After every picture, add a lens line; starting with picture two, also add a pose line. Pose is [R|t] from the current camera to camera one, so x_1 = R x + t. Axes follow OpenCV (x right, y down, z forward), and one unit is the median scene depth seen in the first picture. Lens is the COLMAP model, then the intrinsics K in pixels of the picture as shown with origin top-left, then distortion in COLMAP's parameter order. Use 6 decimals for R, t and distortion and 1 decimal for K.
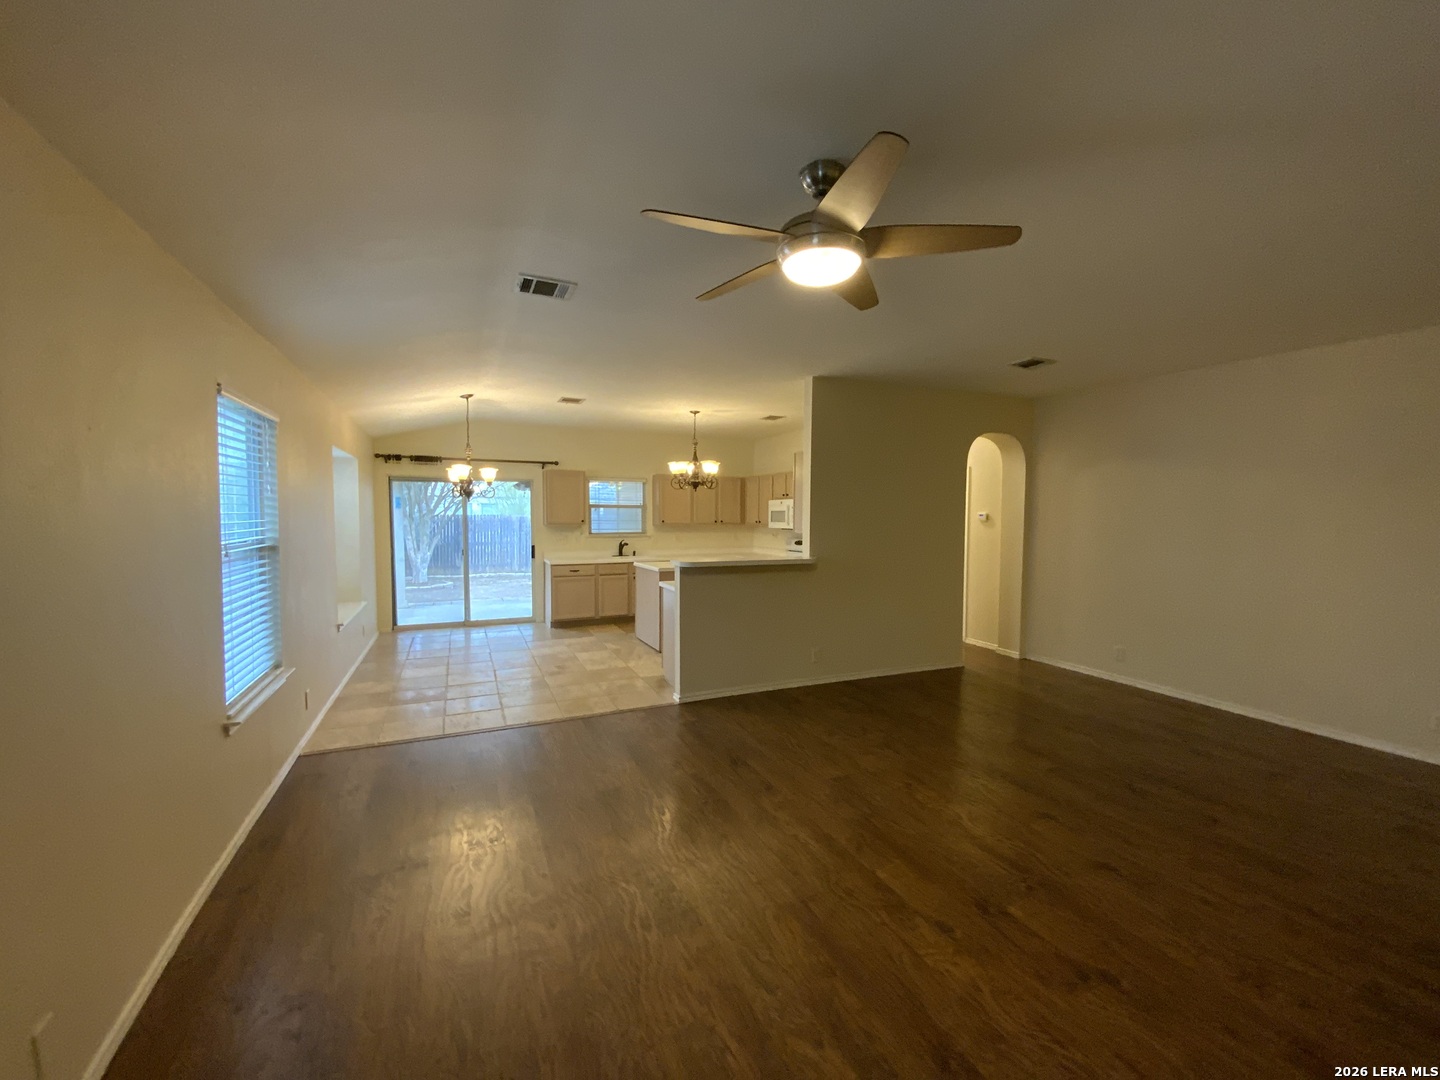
lens RADIAL K [[580.7, 0, 720.0], [0, 580.7, 540.0], [0, 0, 1]] dist [0.021054, -0.018210]
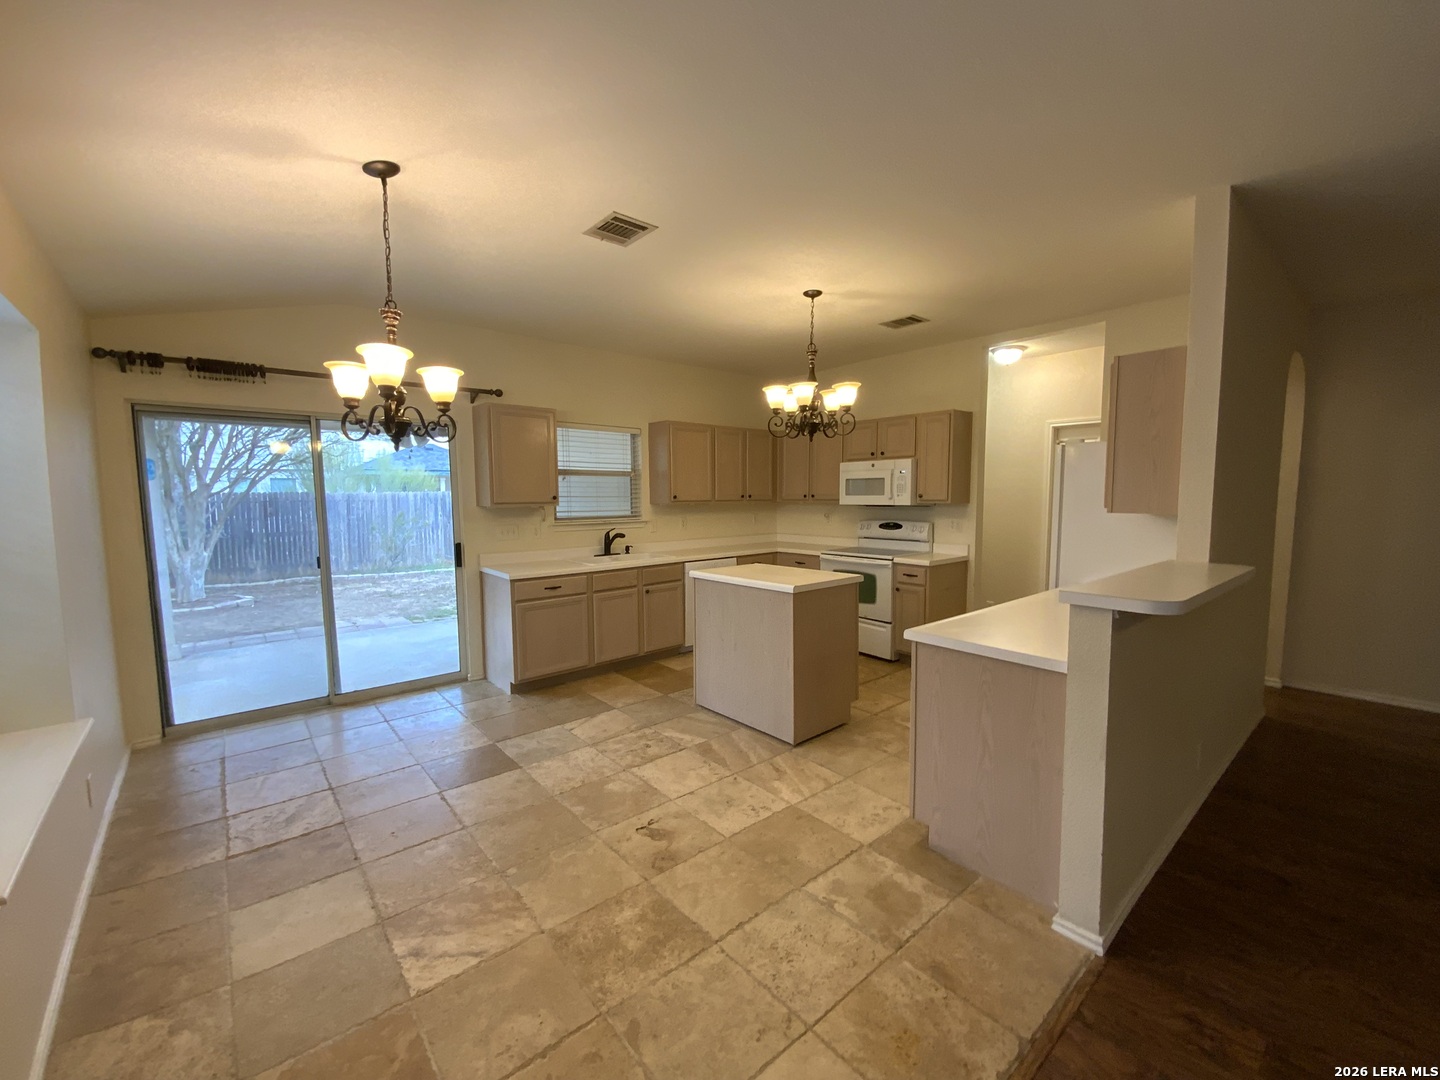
lens RADIAL K [[580.7, 0, 720.0], [0, 580.7, 540.0], [0, 0, 1]] dist [0.021054, -0.018210]
pose [[0.959760, -0.035102, 0.278618, -0.237424], [0.023211, 0.998678, 0.045865, -0.014084], [-0.279859, -0.037552, 0.959306, 0.400378]]
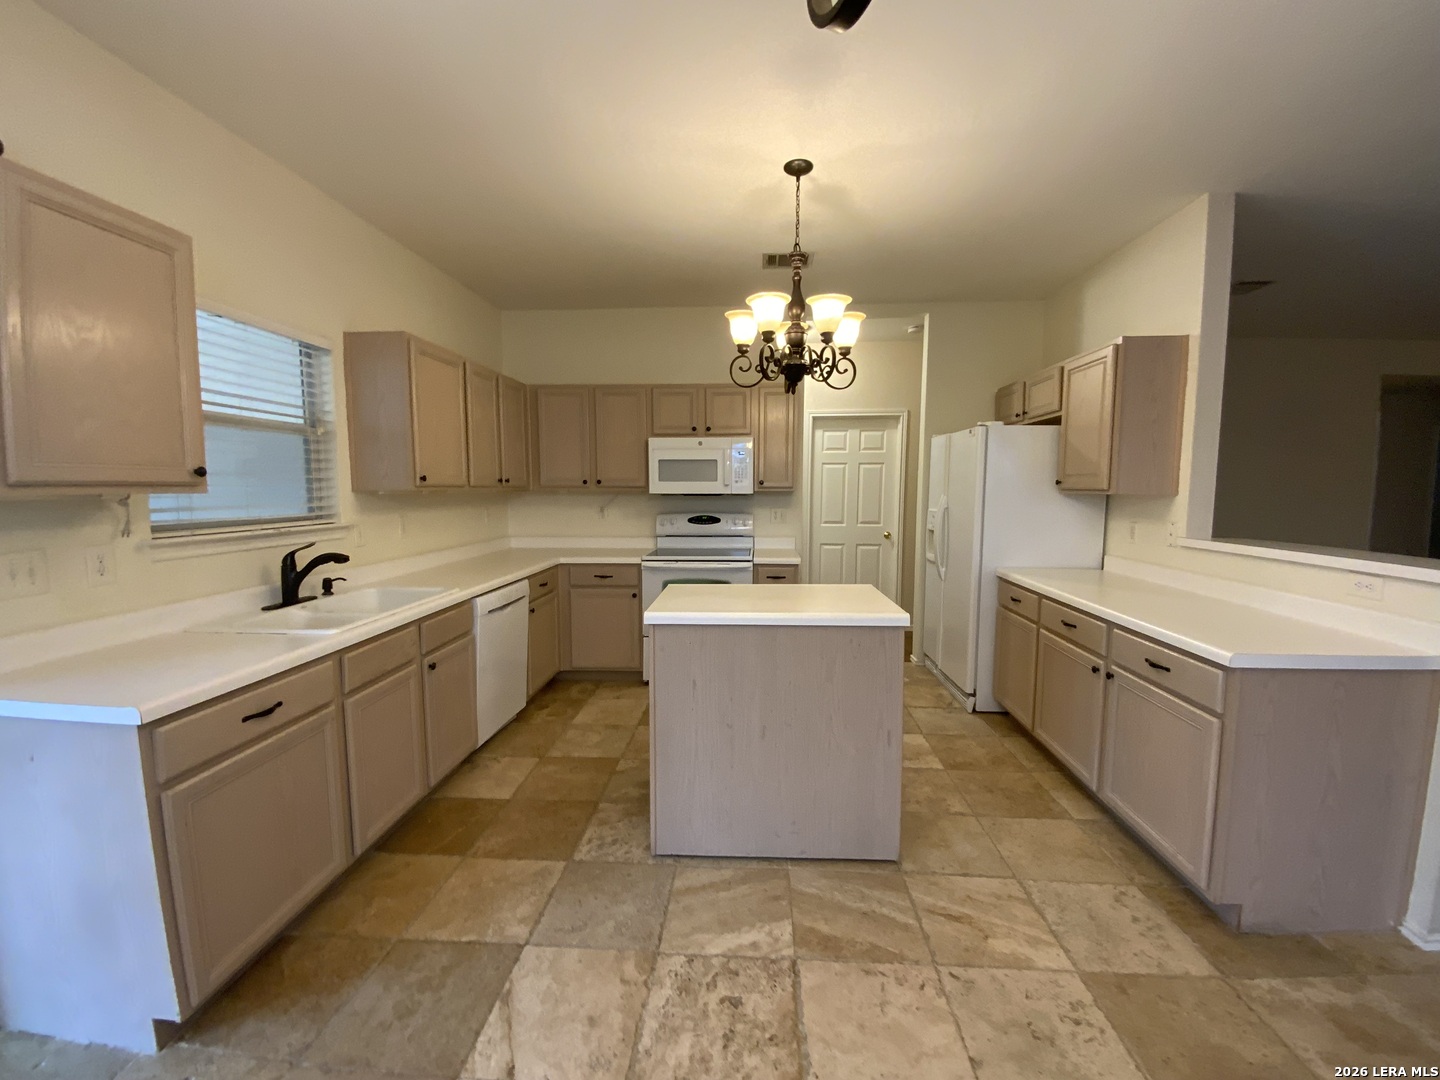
lens RADIAL K [[580.7, 0, 720.0], [0, 580.7, 540.0], [0, 0, 1]] dist [0.021054, -0.018210]
pose [[0.458482, -0.086230, 0.884510, -0.336388], [0.033273, 0.996249, 0.079877, -0.018968], [-0.888081, -0.007192, 0.459631, 0.719983]]
